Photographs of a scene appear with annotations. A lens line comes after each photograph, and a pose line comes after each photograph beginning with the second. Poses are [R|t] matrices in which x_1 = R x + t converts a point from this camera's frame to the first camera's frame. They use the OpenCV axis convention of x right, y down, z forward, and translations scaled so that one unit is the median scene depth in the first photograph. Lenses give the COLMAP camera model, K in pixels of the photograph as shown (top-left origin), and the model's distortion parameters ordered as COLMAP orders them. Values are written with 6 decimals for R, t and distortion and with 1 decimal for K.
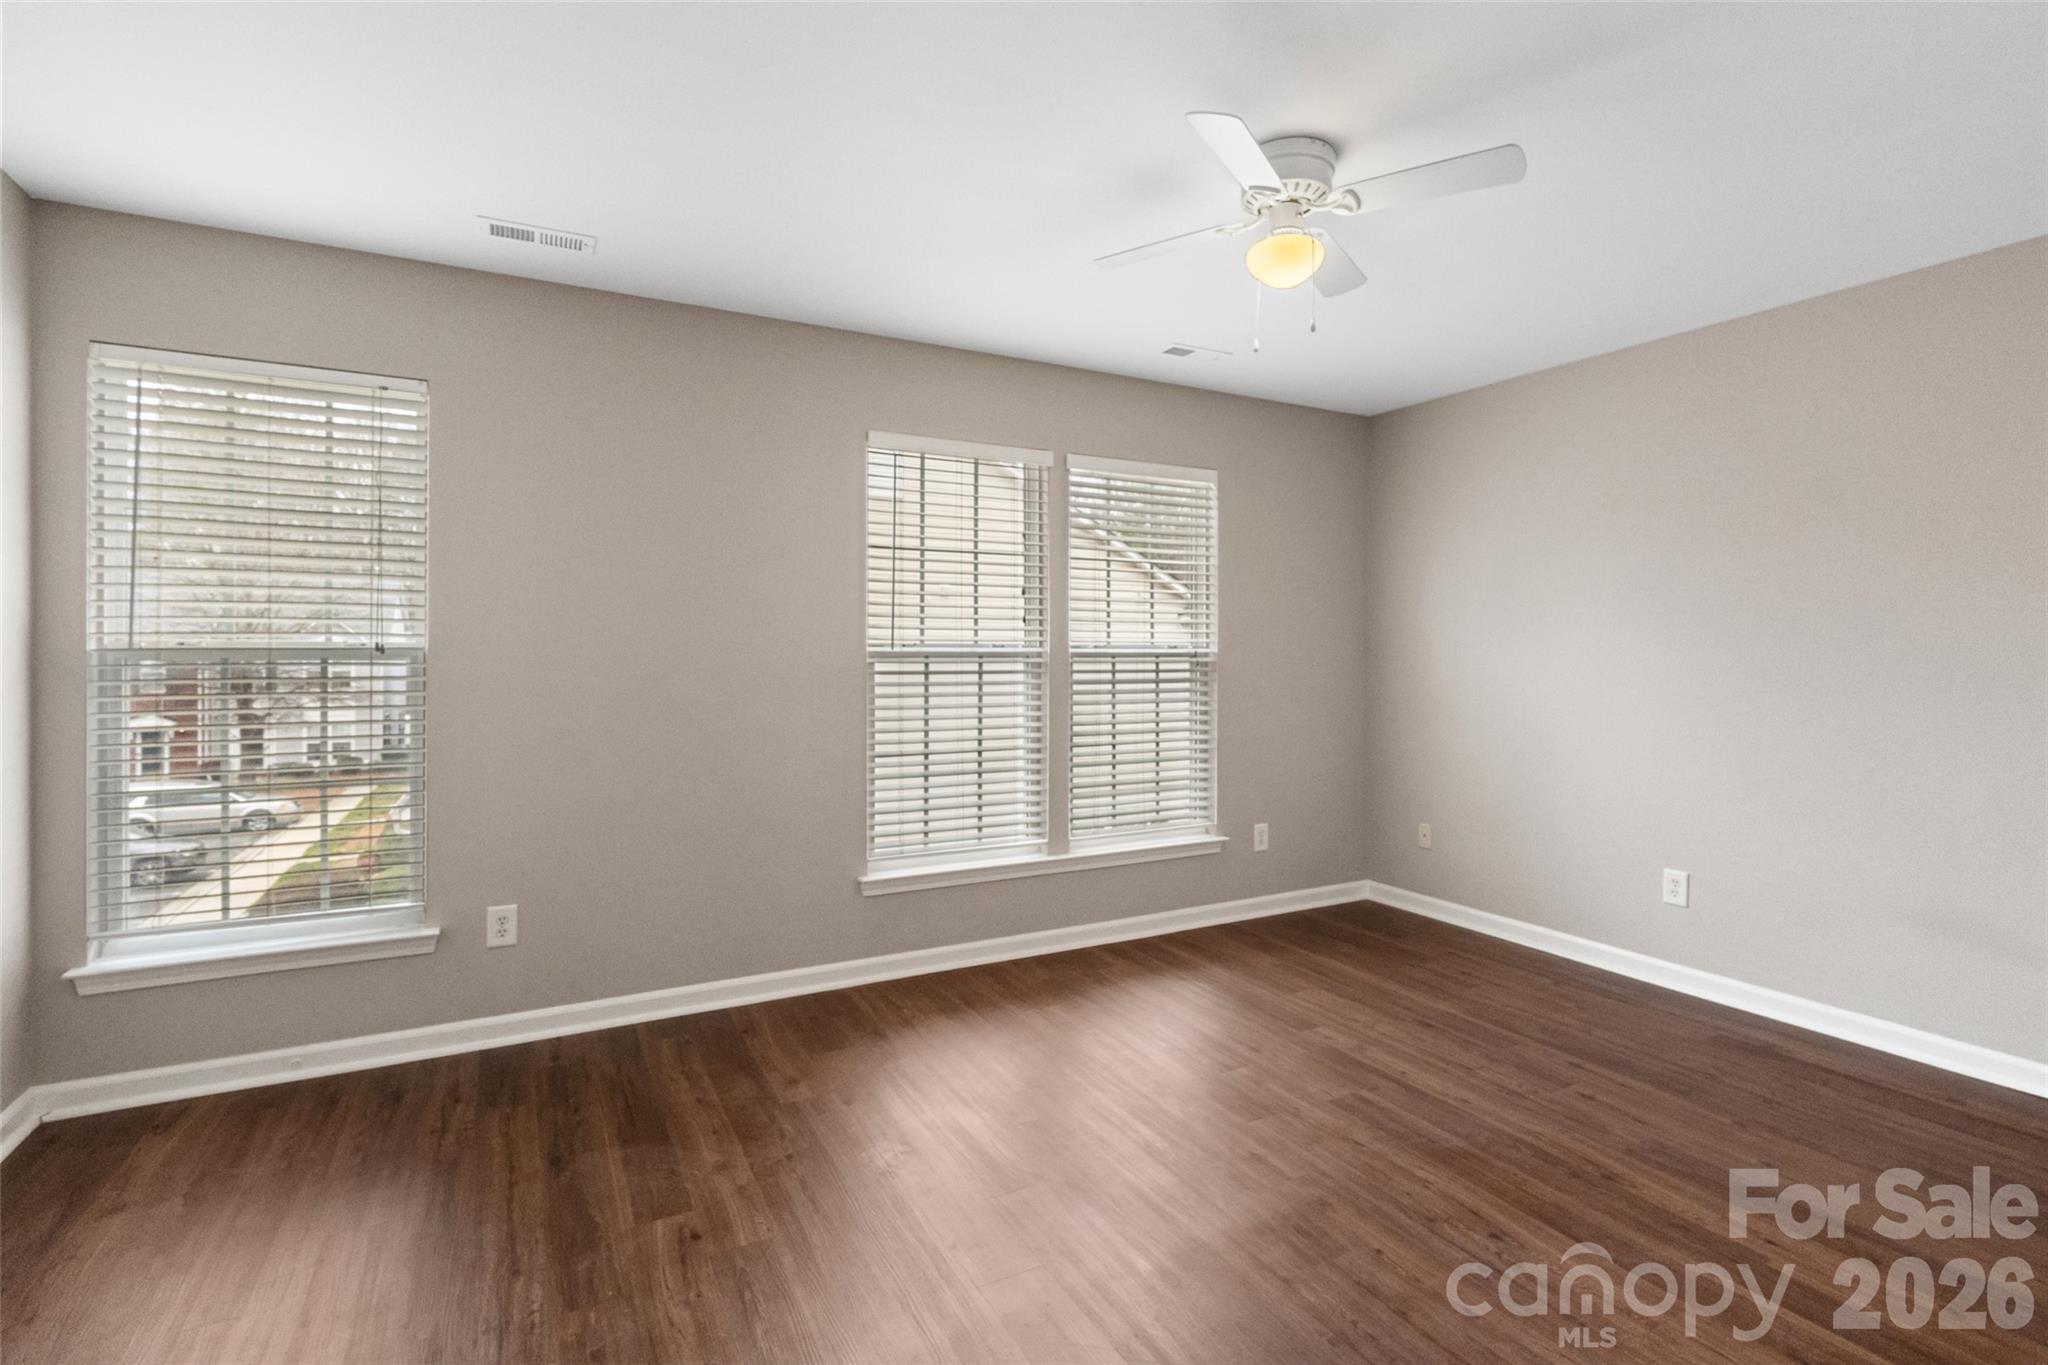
lens RADIAL K [[958.1, 0, 1030.5], [0, 958.1, 639.5], [0, 0, 1]] dist [-0.000667, 0.000029]
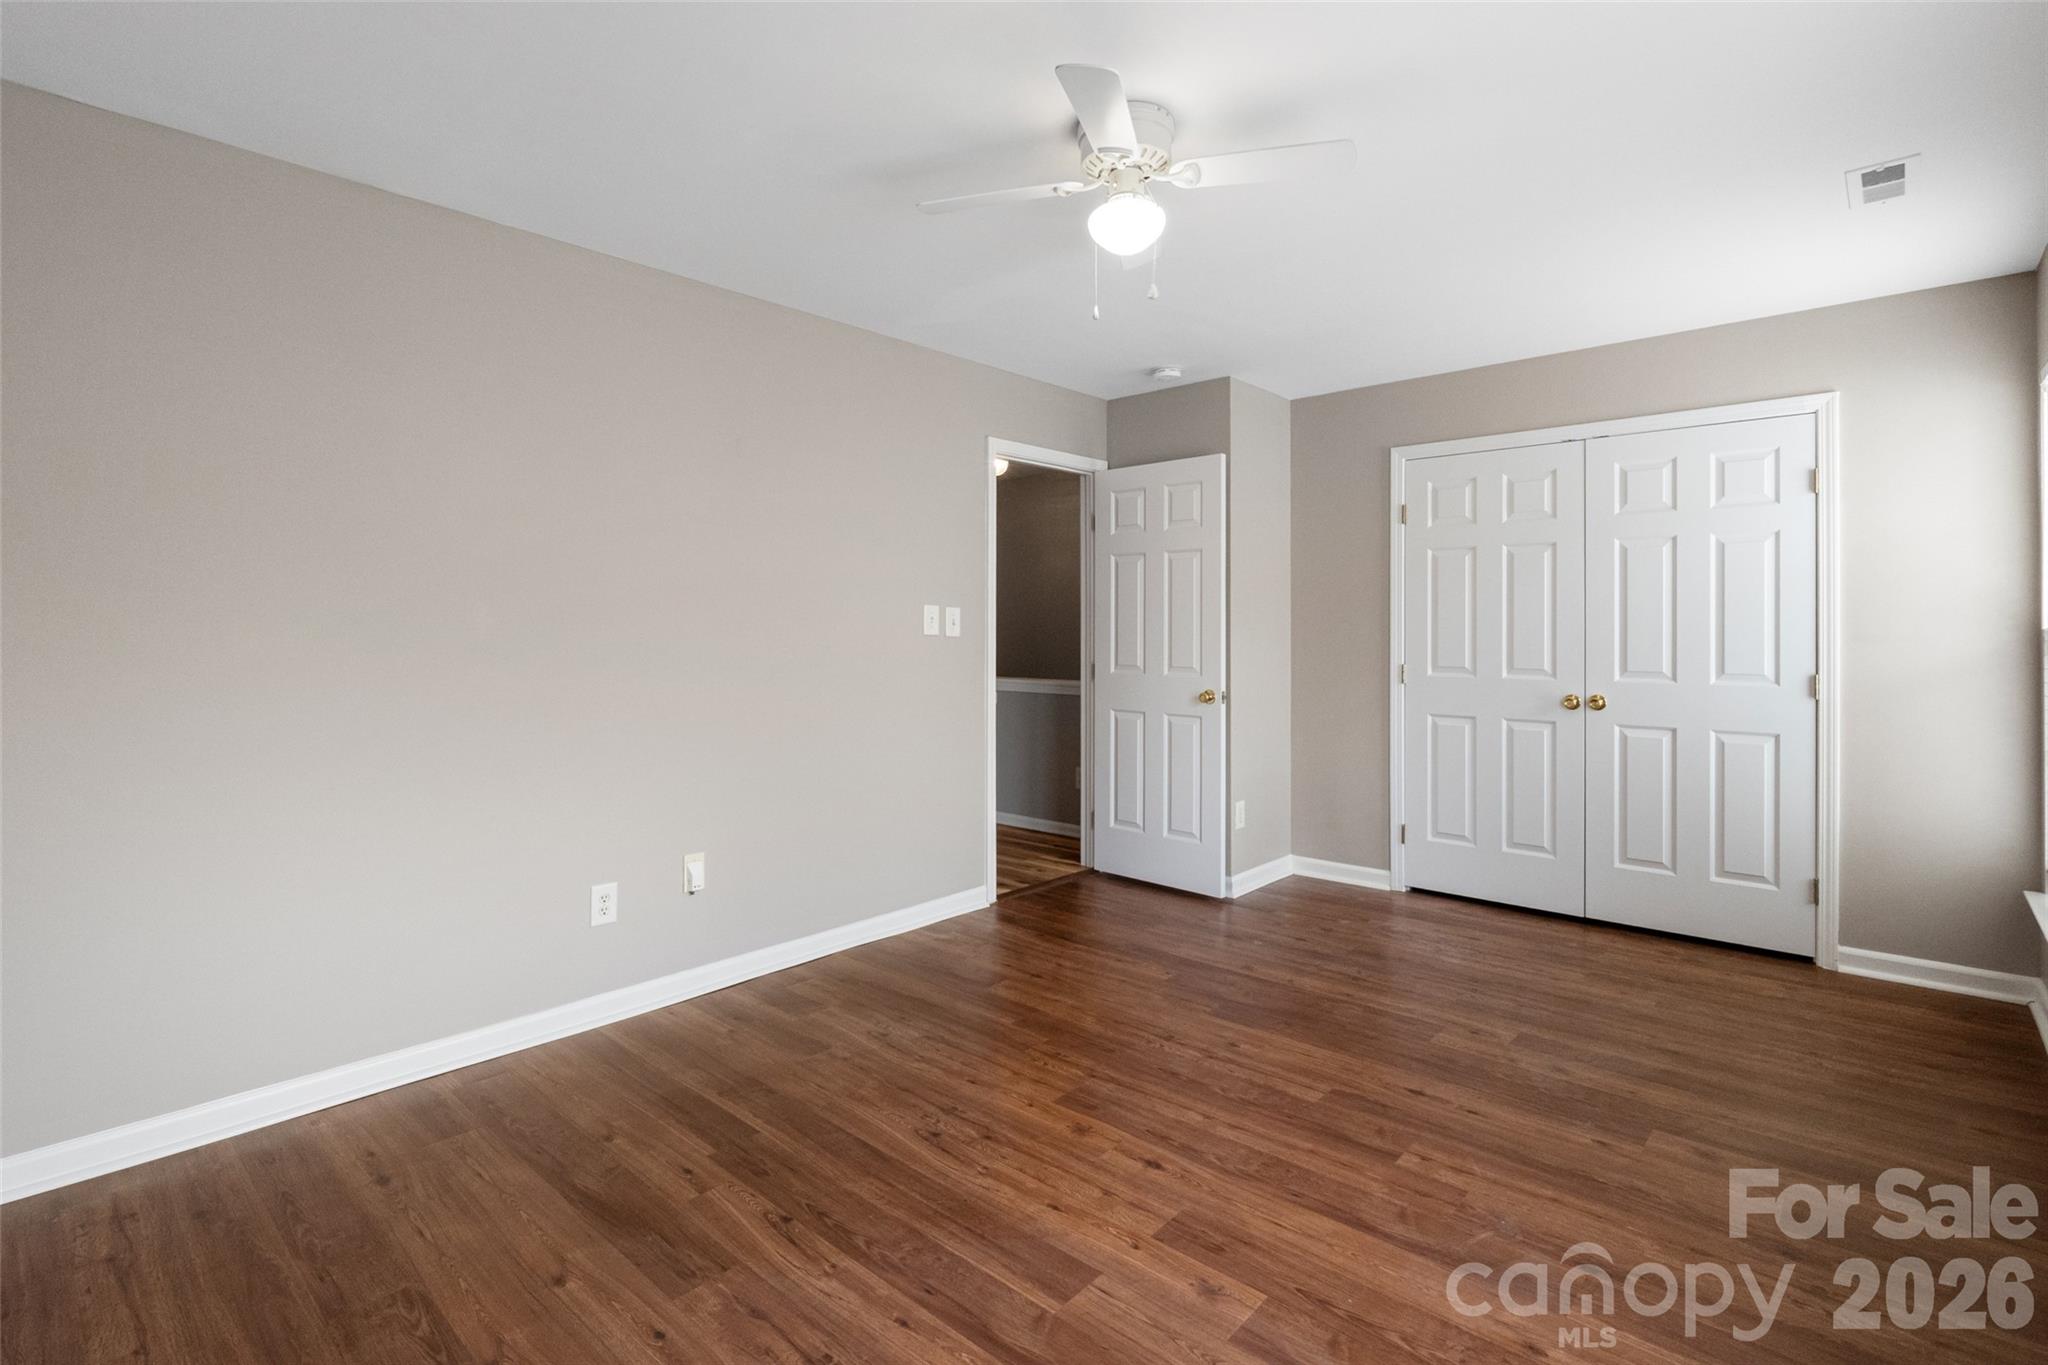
lens RADIAL K [[958.1, 0, 1030.5], [0, 958.1, 639.5], [0, 0, 1]] dist [-0.000667, 0.000029]
pose [[-0.939728, -0.003159, -0.341907, 0.669652], [-0.001896, 0.999990, -0.004029, 0.032092], [0.341917, -0.003138, -0.939725, 1.836756]]
